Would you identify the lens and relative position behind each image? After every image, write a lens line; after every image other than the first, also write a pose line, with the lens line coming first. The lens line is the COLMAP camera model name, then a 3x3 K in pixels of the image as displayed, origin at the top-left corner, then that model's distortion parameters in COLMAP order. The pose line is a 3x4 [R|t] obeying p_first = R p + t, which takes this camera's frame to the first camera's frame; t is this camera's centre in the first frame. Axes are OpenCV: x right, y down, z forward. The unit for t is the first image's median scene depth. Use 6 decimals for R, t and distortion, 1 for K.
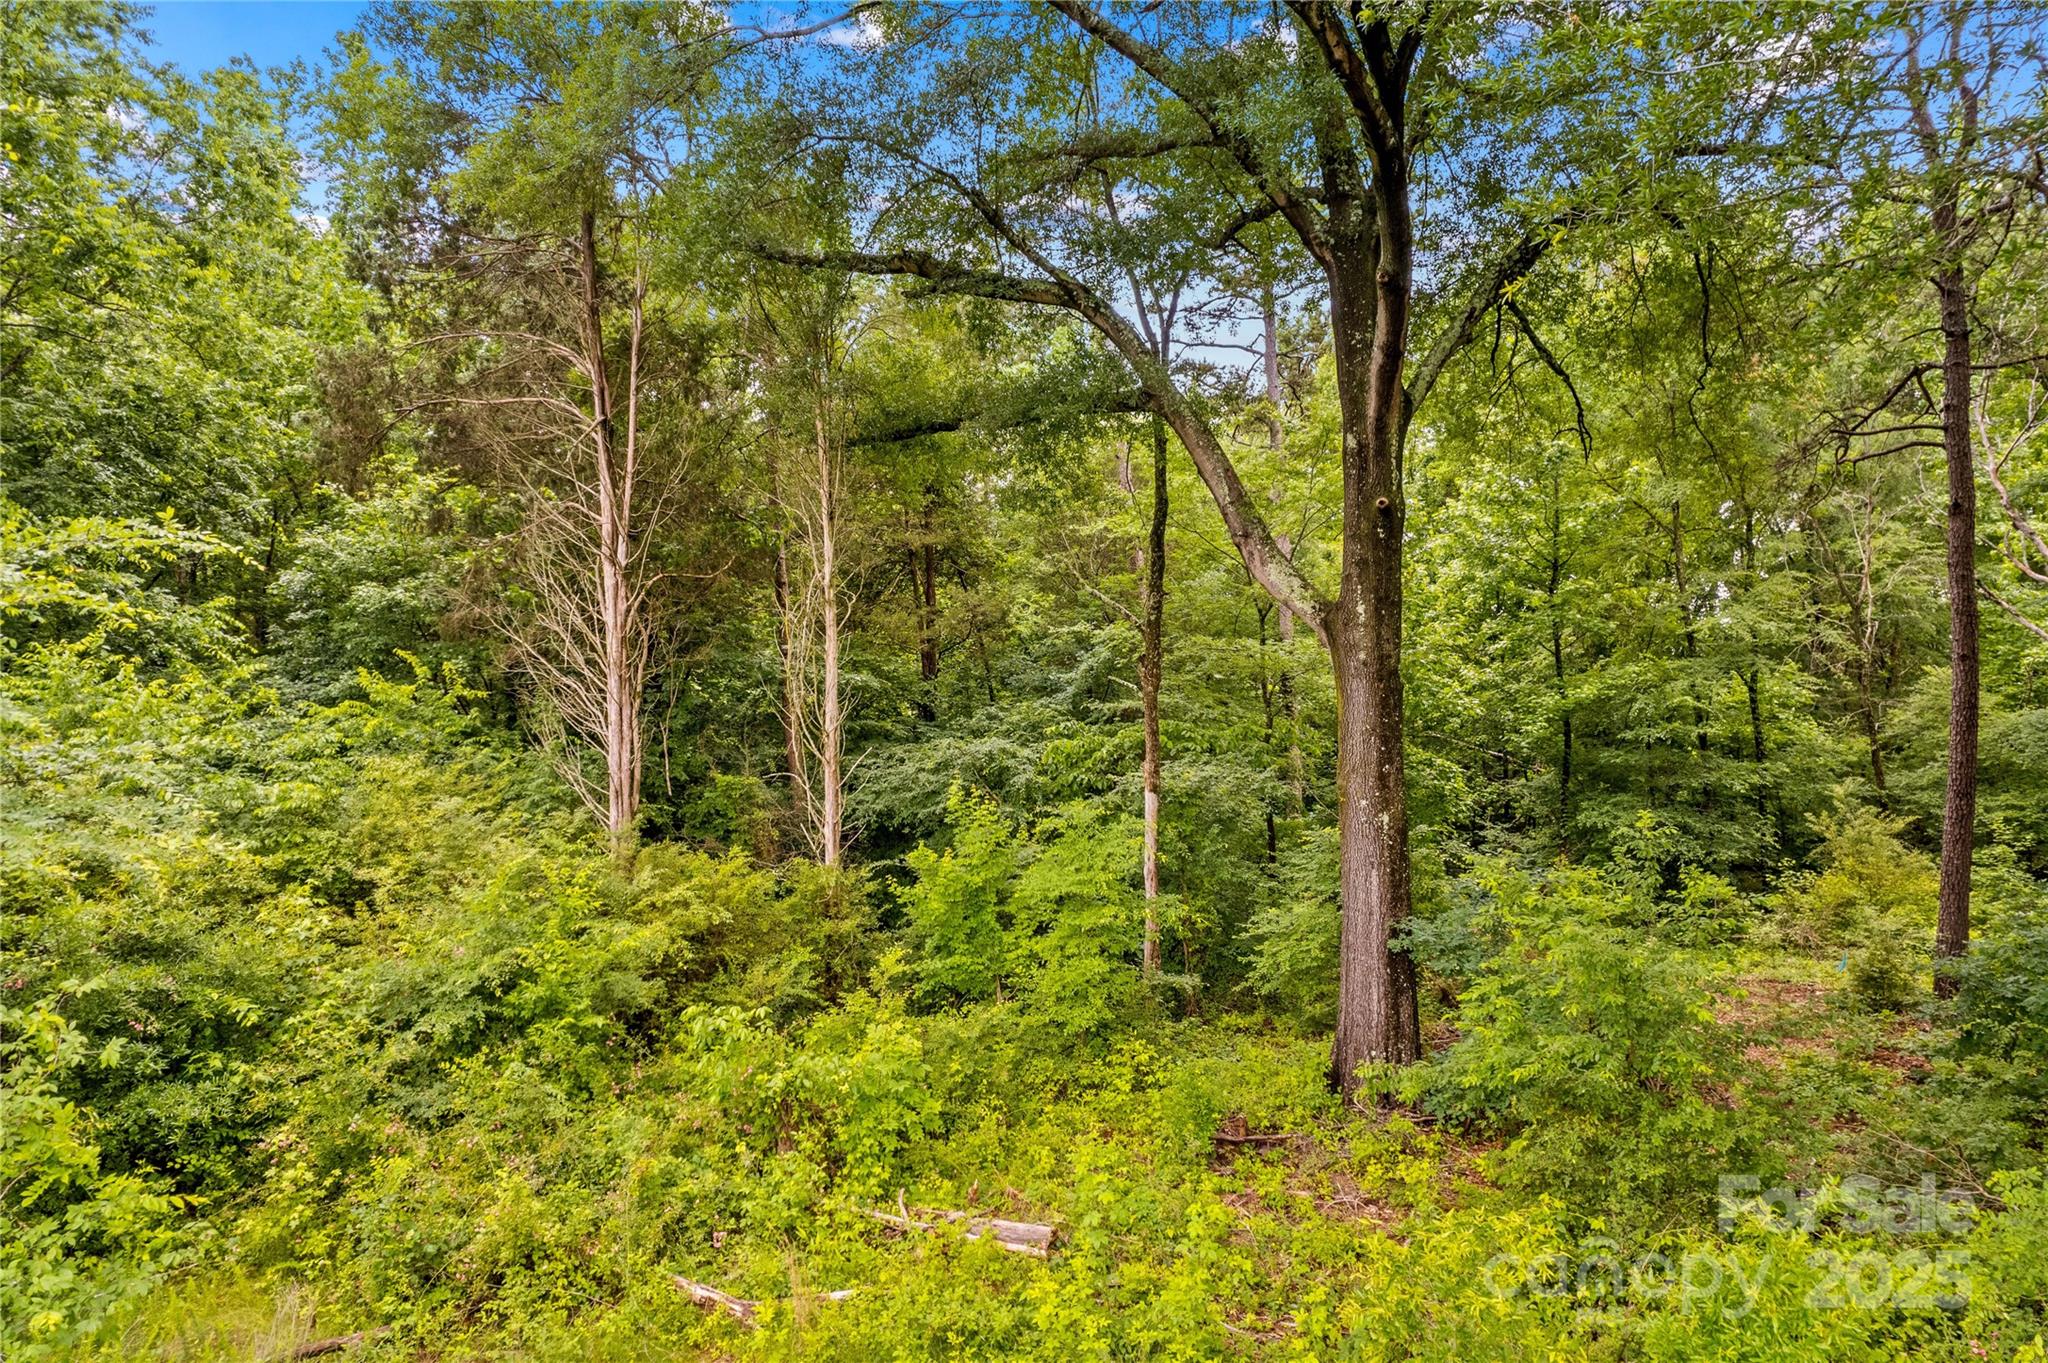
lens RADIAL K [[1311.7, 0, 1024.0], [0, 1311.7, 681.5], [0, 0, 1]] dist [-0.067099, 0.055225]
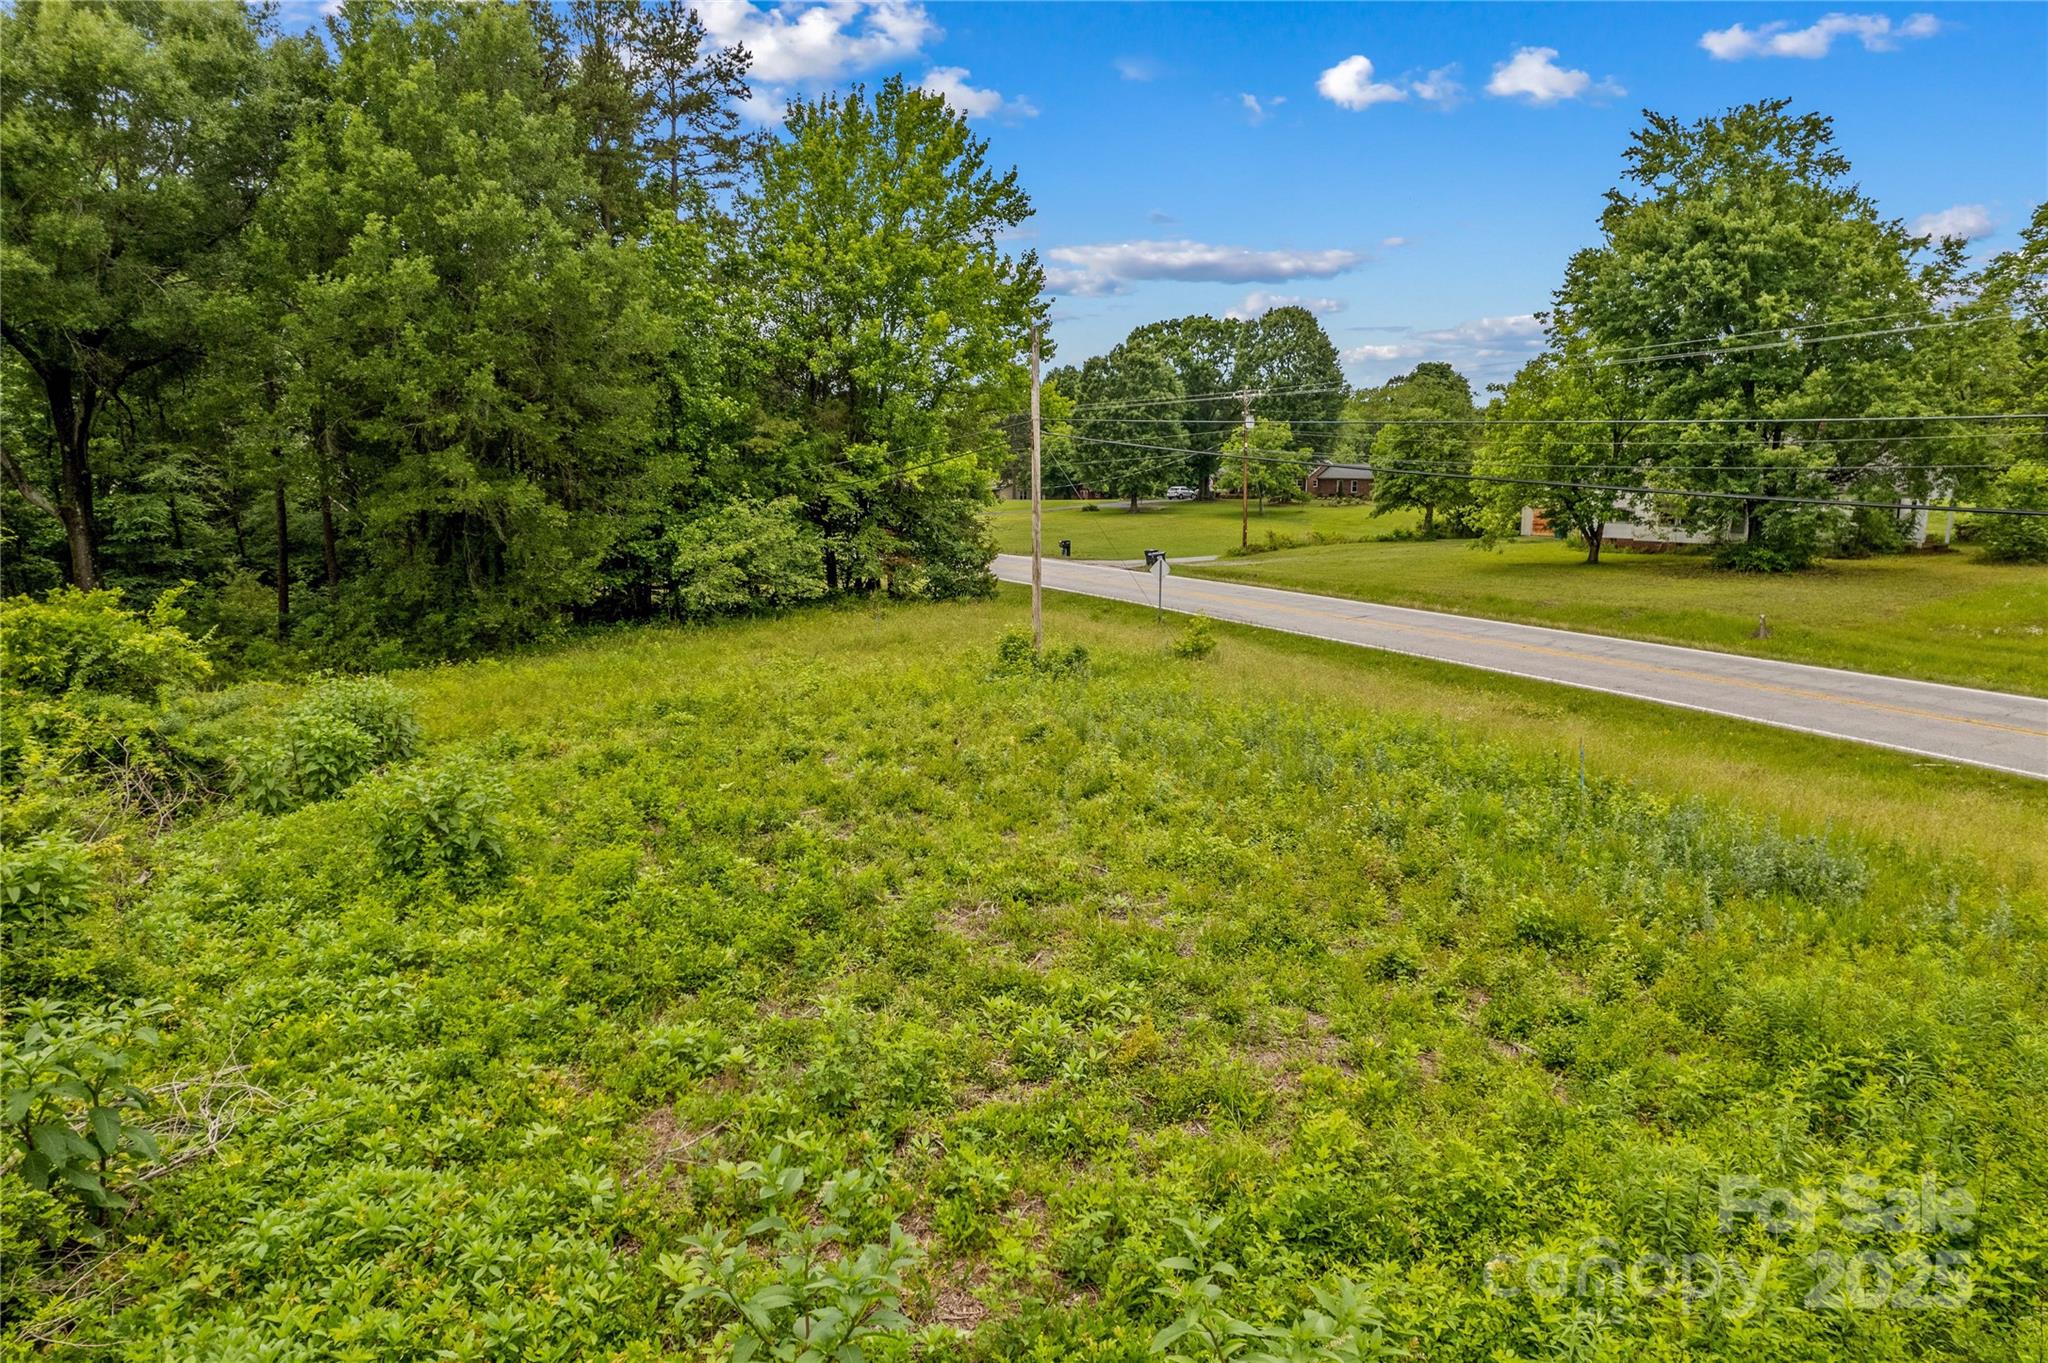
lens RADIAL K [[1311.7, 0, 1024.0], [0, 1311.7, 681.5], [0, 0, 1]] dist [-0.067099, 0.055225]
pose [[0.405247, -0.152930, 0.901325, -0.698059], [-0.023200, 0.983871, 0.177366, -0.112842], [-0.913913, -0.092788, 0.395163, -0.941434]]
